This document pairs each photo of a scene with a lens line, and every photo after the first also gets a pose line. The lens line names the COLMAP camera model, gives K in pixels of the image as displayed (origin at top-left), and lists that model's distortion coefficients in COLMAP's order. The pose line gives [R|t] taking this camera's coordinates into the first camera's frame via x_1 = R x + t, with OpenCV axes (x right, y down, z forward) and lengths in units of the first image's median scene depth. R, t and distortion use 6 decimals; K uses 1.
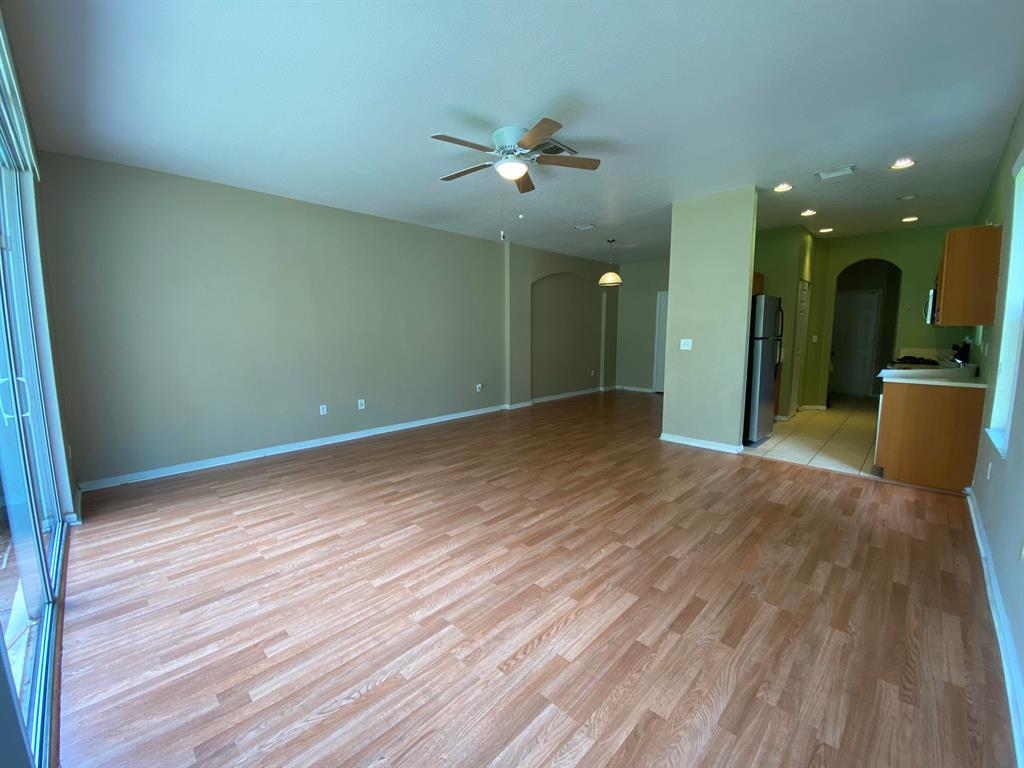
lens RADIAL K [[415.2, 0, 512.0], [0, 415.2, 384.0], [0, 0, 1]] dist [0.033283, -0.029025]
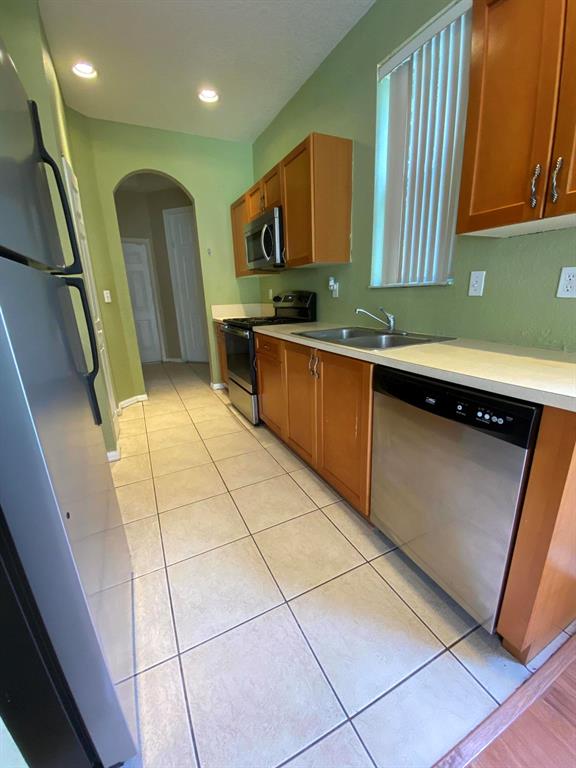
lens RADIAL K [[311.4, 0, 288.0], [0, 311.4, 384.0], [0, 0, 1]] dist [0.033283, -0.029025]
pose [[0.324404, -0.265755, 0.907819, 0.396683], [0.144852, 0.962360, 0.229960, -0.056687], [-0.934762, 0.056900, 0.350689, 0.666538]]
